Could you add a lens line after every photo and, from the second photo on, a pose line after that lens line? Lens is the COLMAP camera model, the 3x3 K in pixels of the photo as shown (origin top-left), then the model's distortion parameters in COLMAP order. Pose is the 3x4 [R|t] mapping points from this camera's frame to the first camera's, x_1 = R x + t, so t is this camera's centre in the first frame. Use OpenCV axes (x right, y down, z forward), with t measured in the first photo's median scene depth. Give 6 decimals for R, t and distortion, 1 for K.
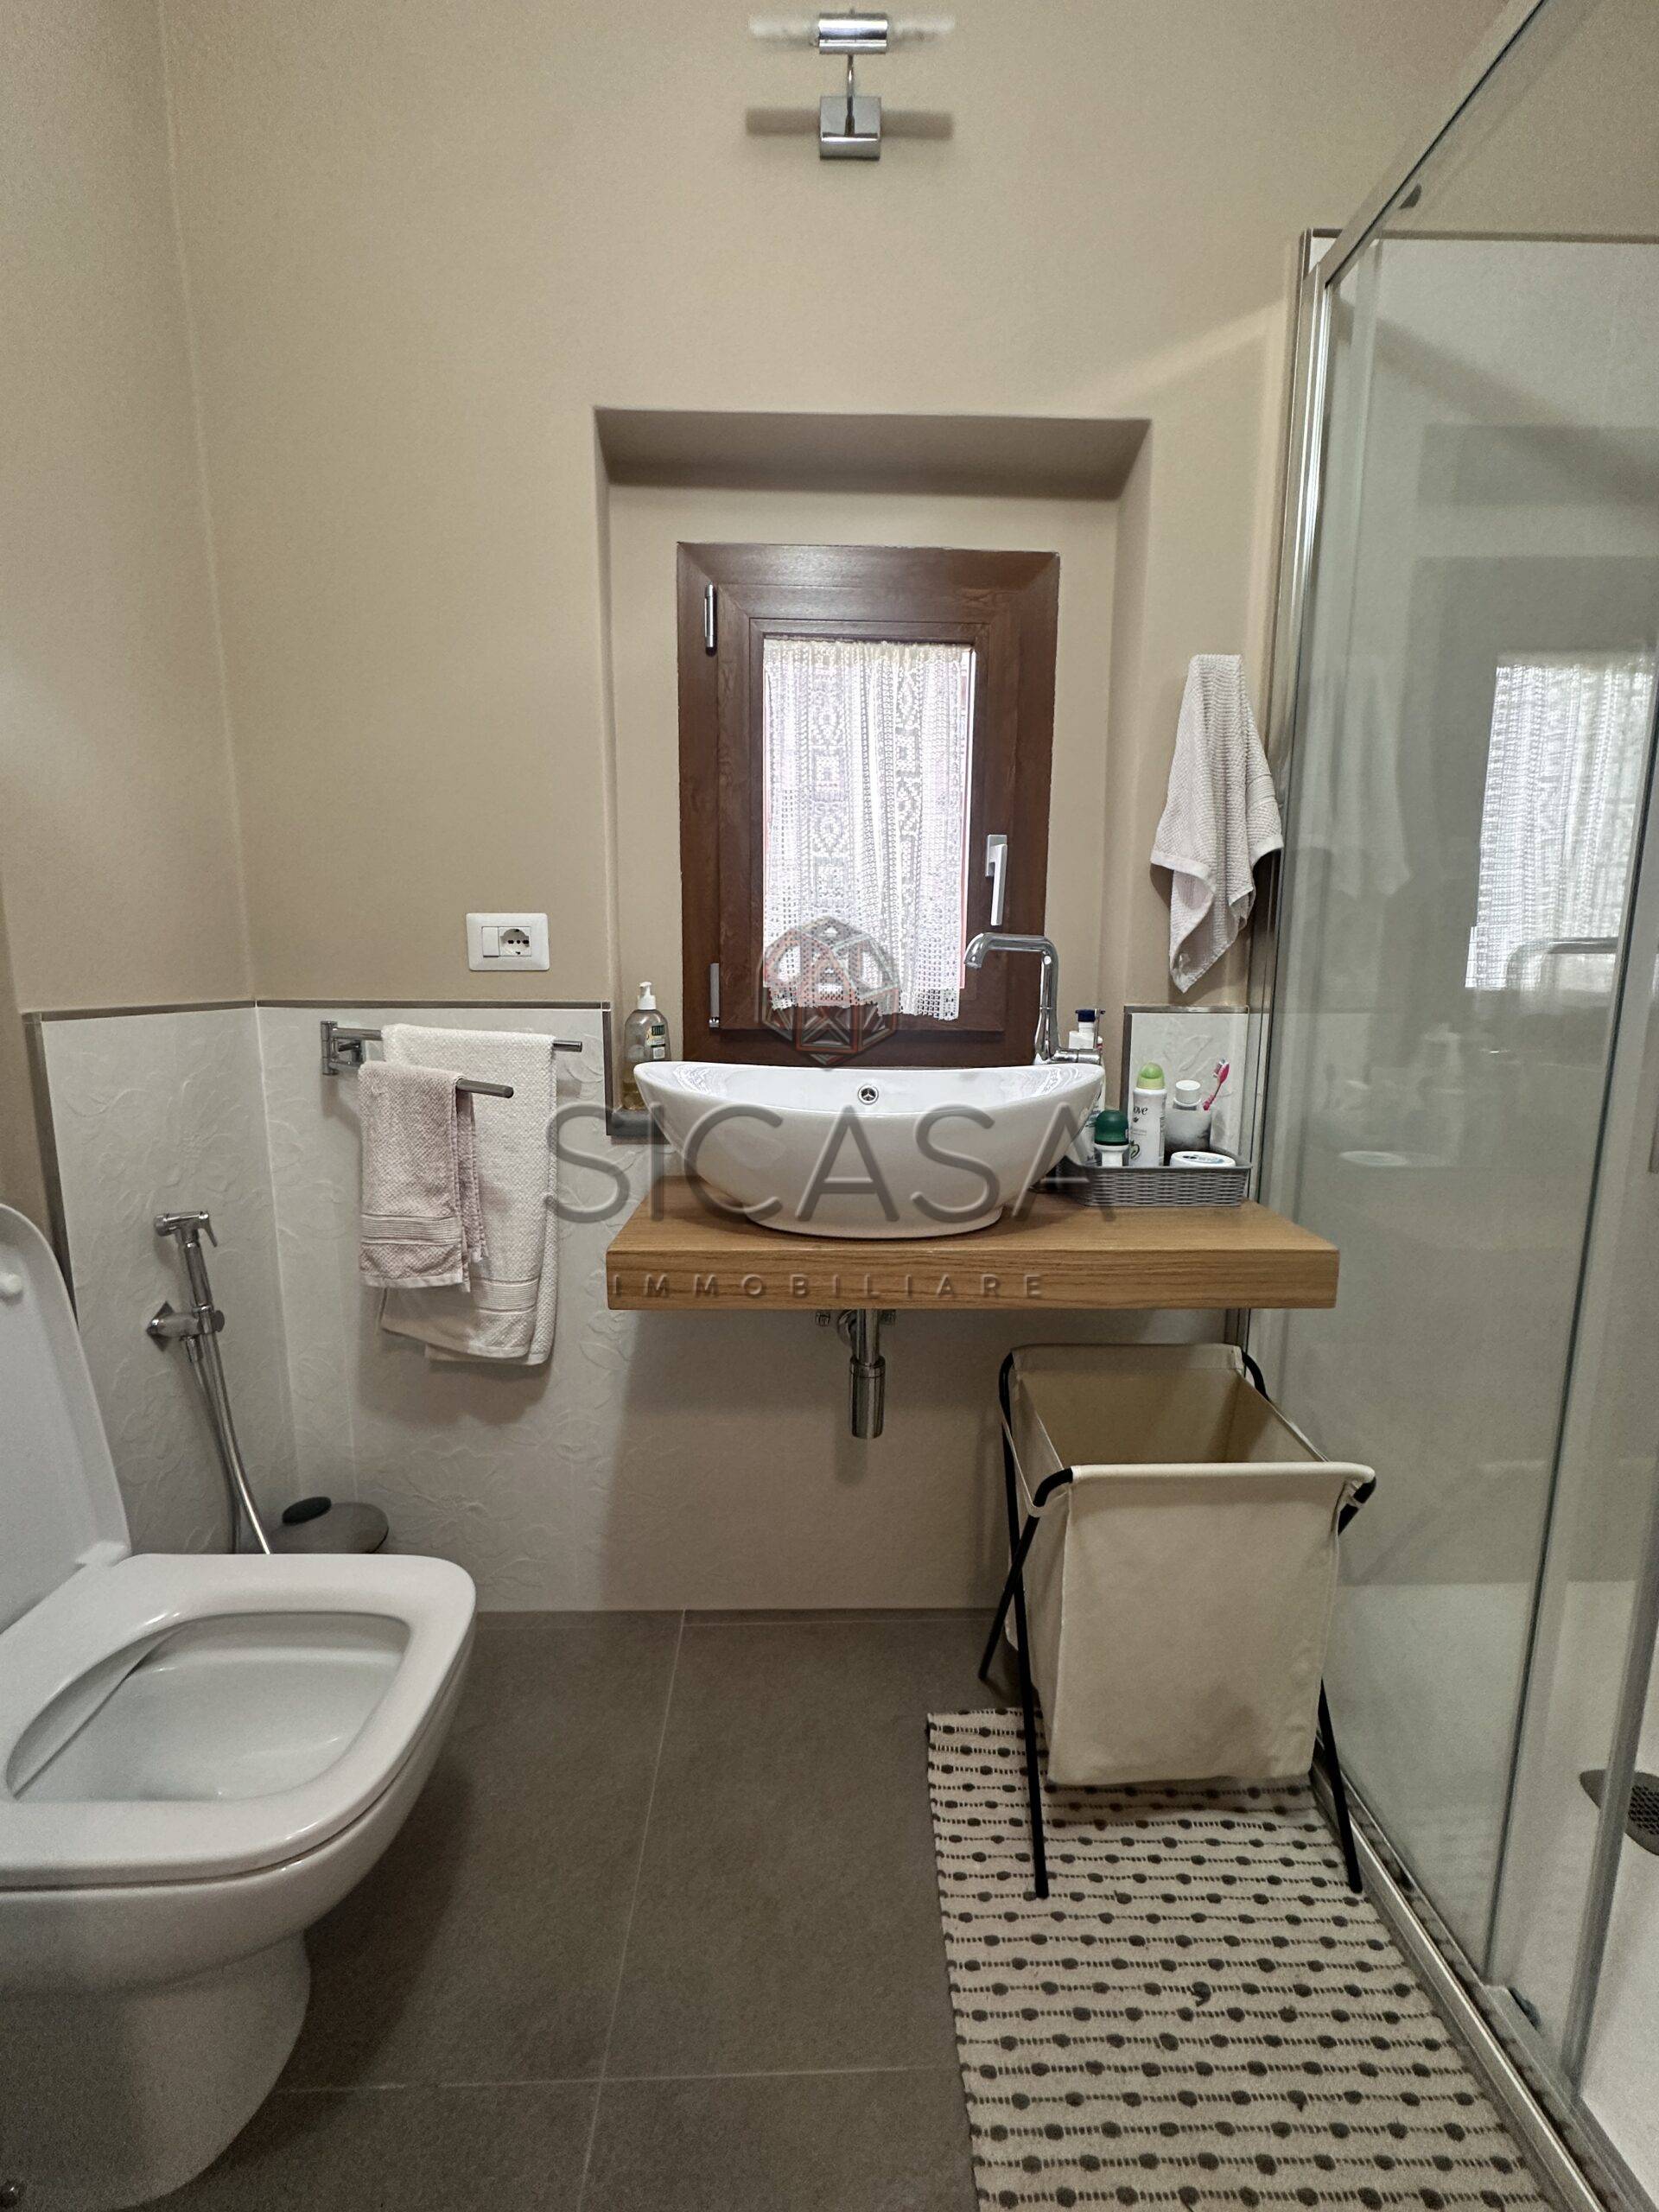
lens RADIAL K [[885.3, 0, 829.7], [0, 885.3, 1099.6], [0, 0, 1]] dist [-0.002526, 0.000869]
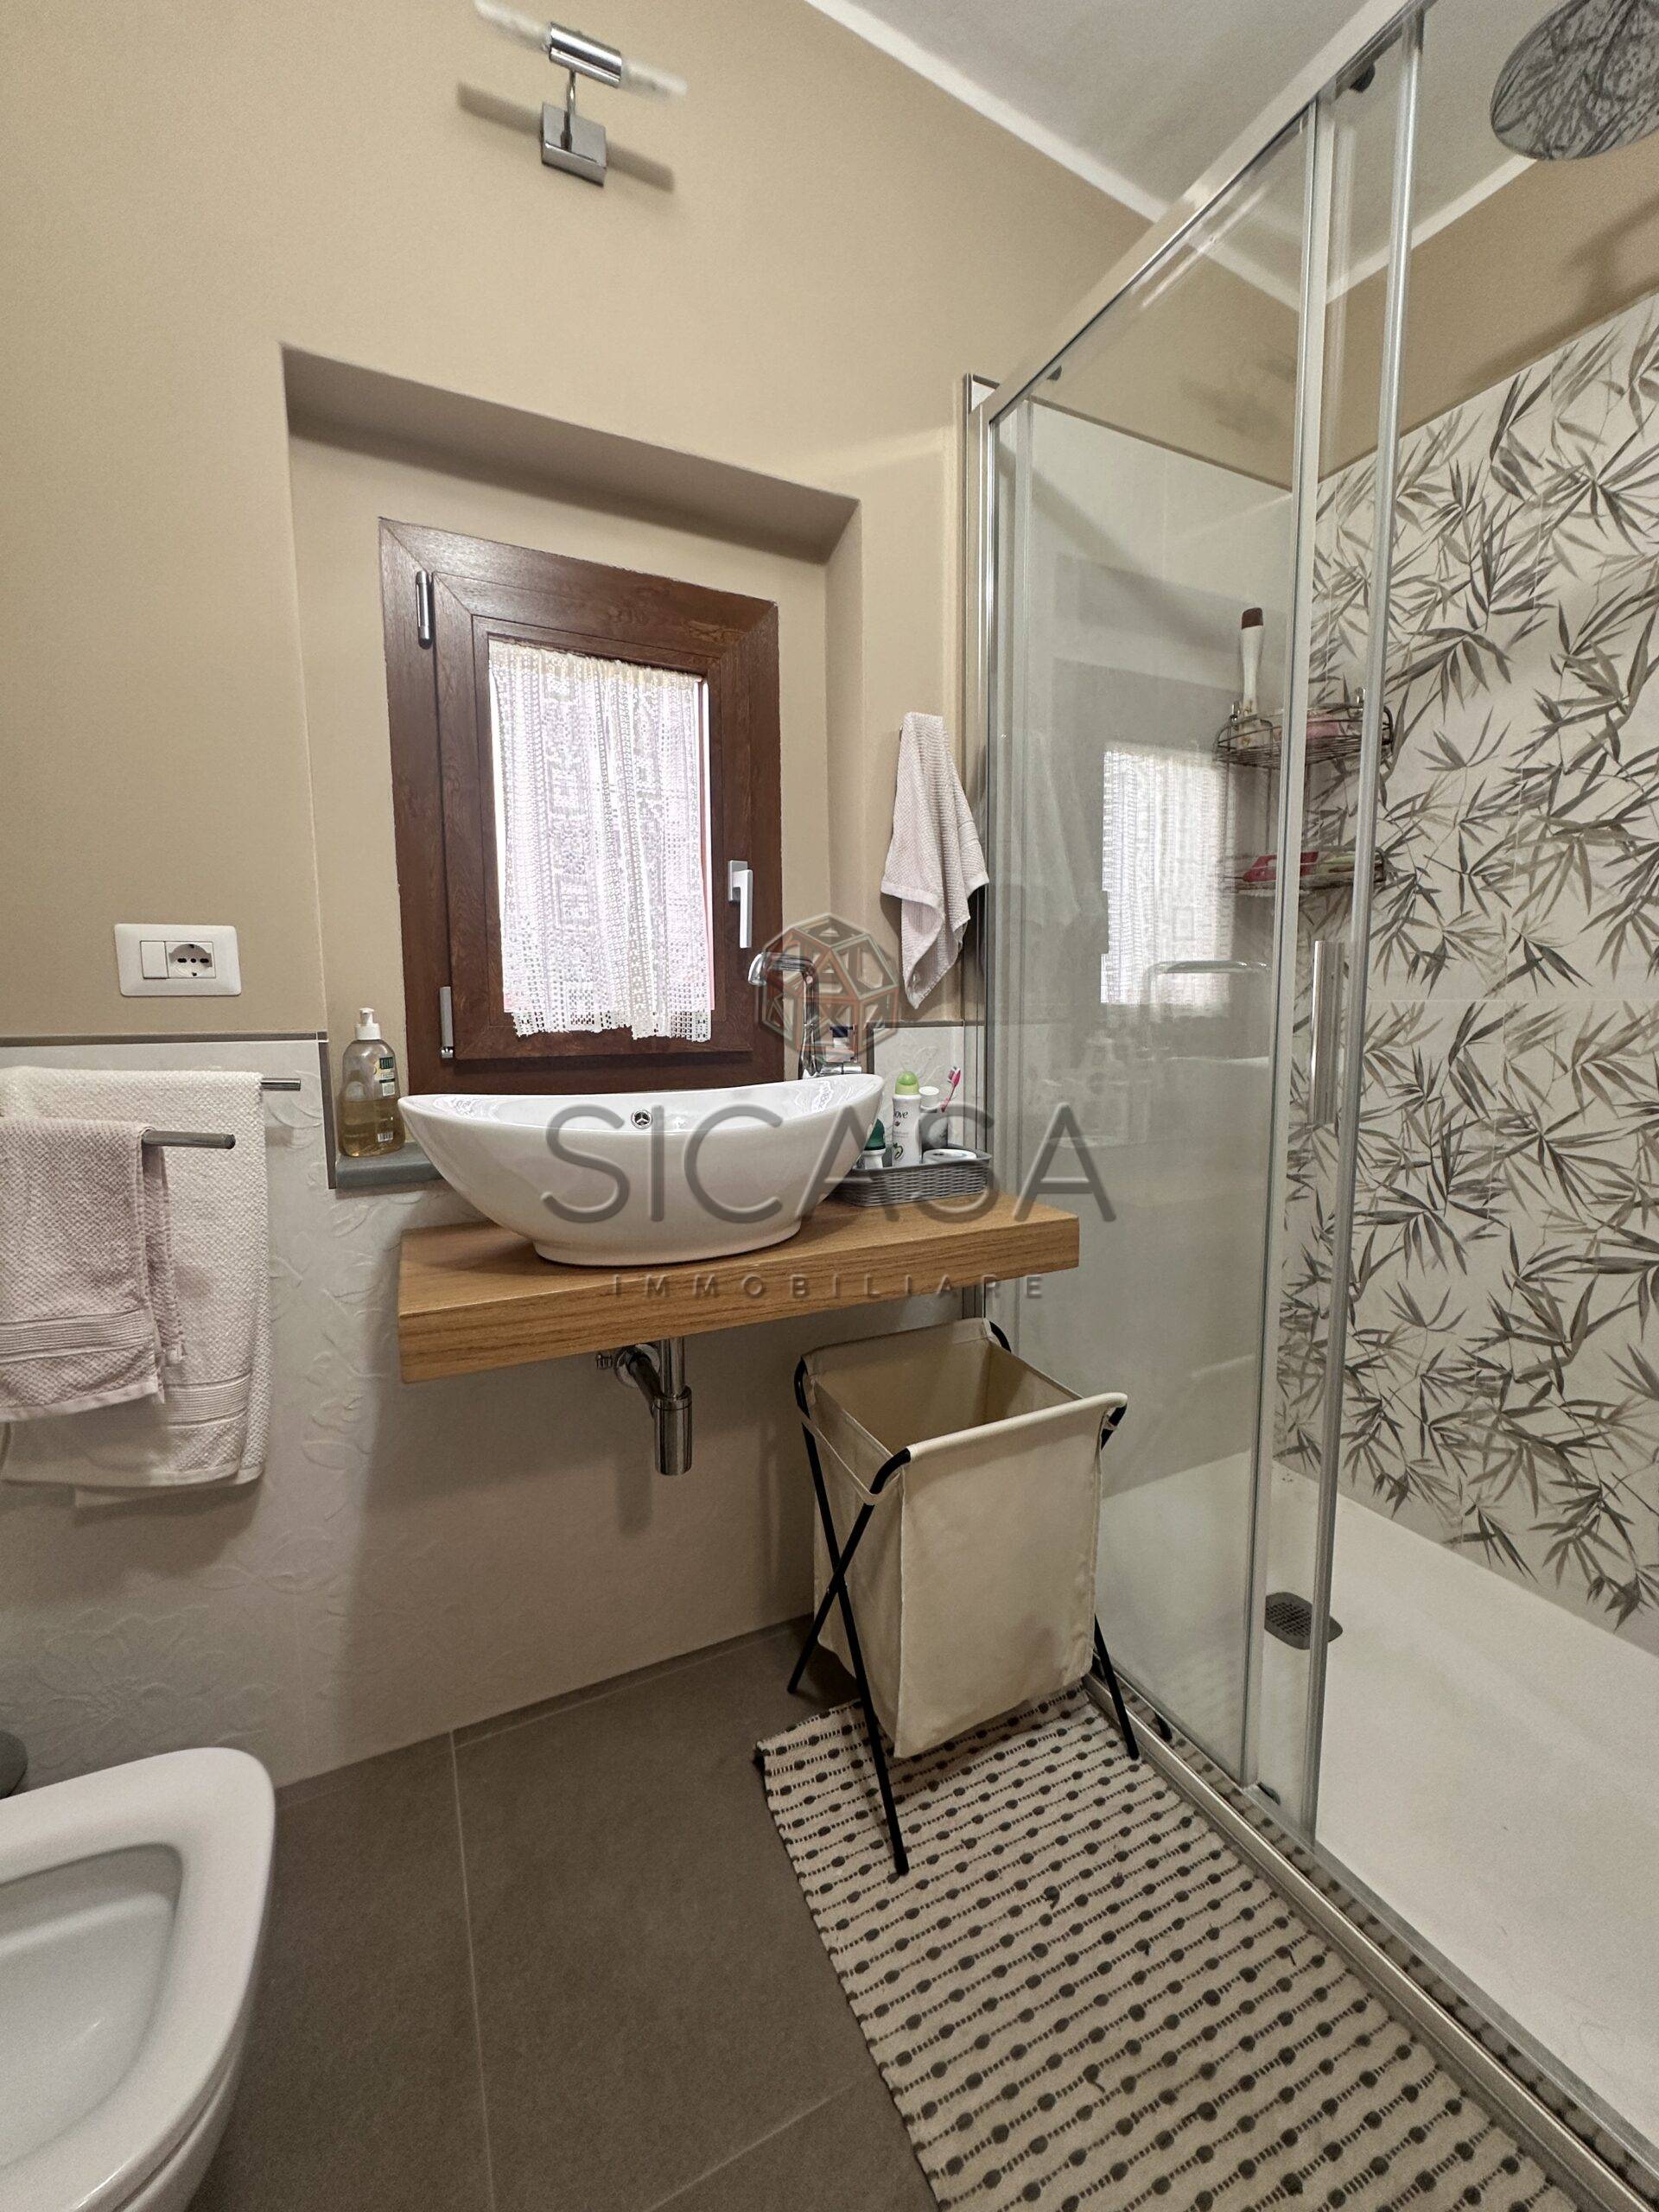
lens RADIAL K [[885.3, 0, 829.7], [0, 885.3, 1099.6], [0, 0, 1]] dist [-0.002526, 0.000869]
pose [[0.909879, -0.058475, 0.410731, -0.172690], [0.075176, 0.996866, -0.024614, 0.013033], [-0.408005, 0.053273, 0.911424, 0.034040]]
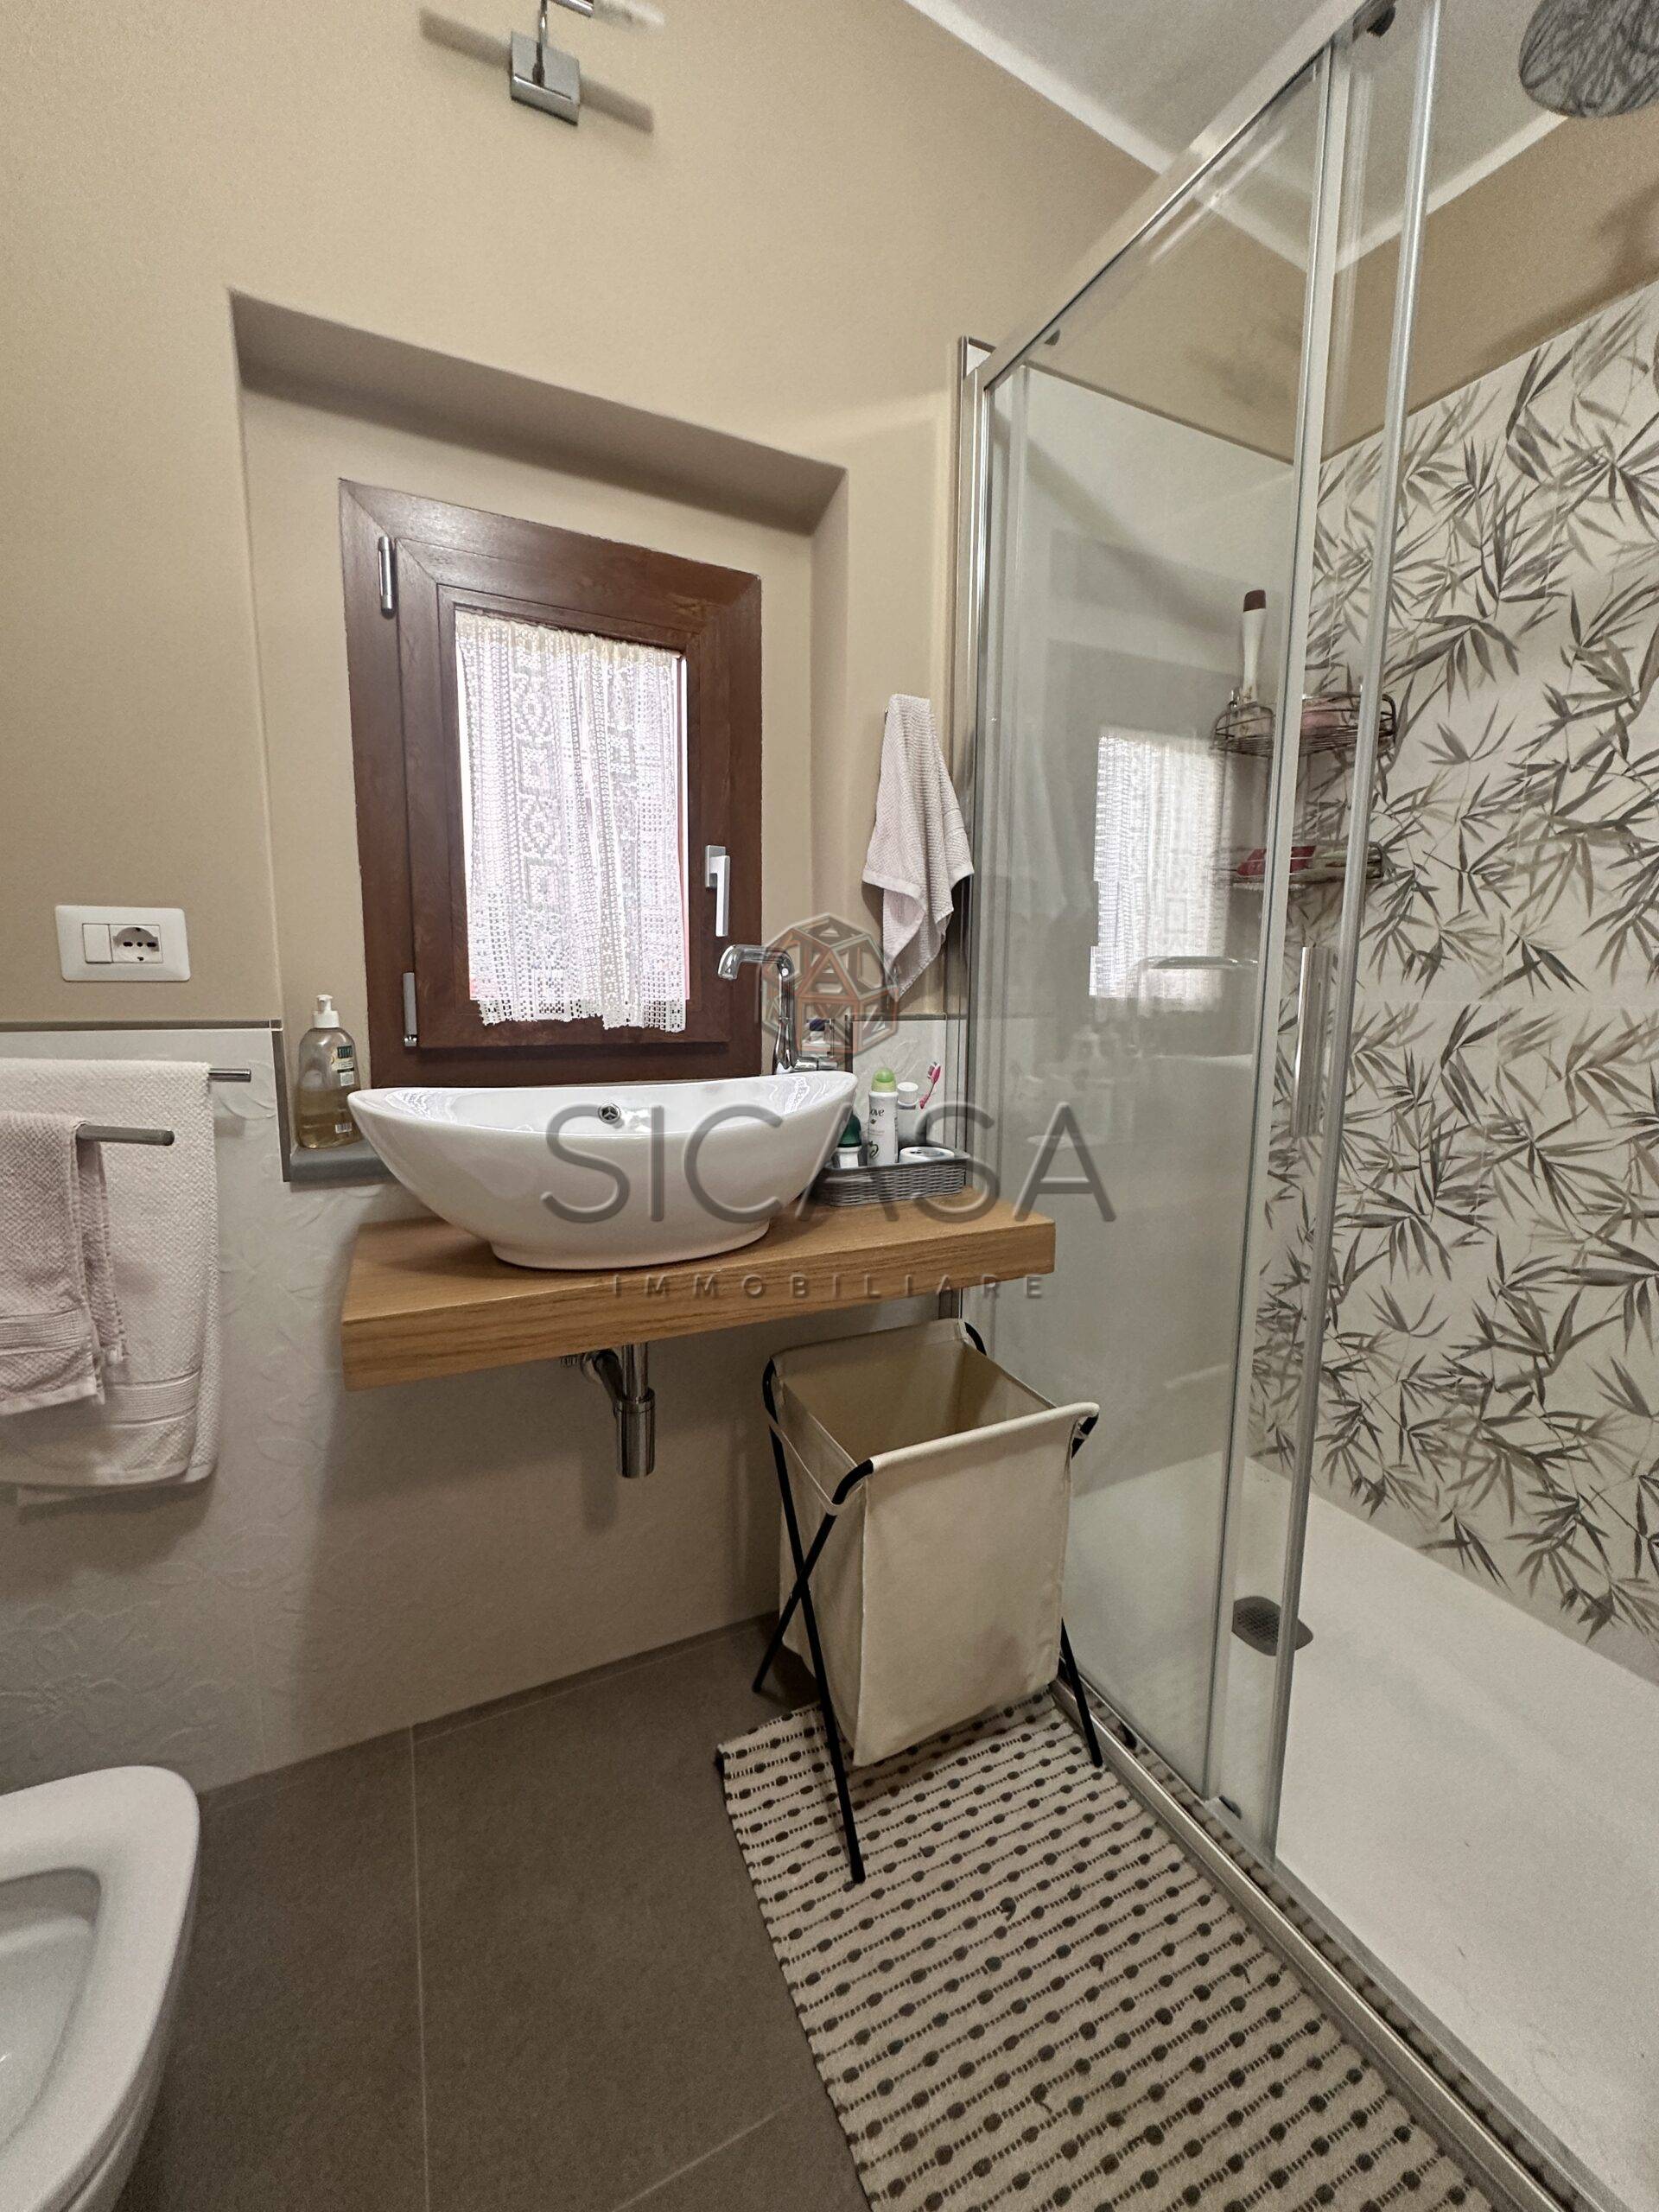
lens RADIAL K [[885.3, 0, 829.7], [0, 885.3, 1099.6], [0, 0, 1]] dist [-0.002526, 0.000869]
pose [[0.909887, -0.053861, 0.411344, -0.135176], [0.057935, 0.998317, 0.002569, -0.009199], [-0.410791, 0.021494, 0.911476, 0.046809]]
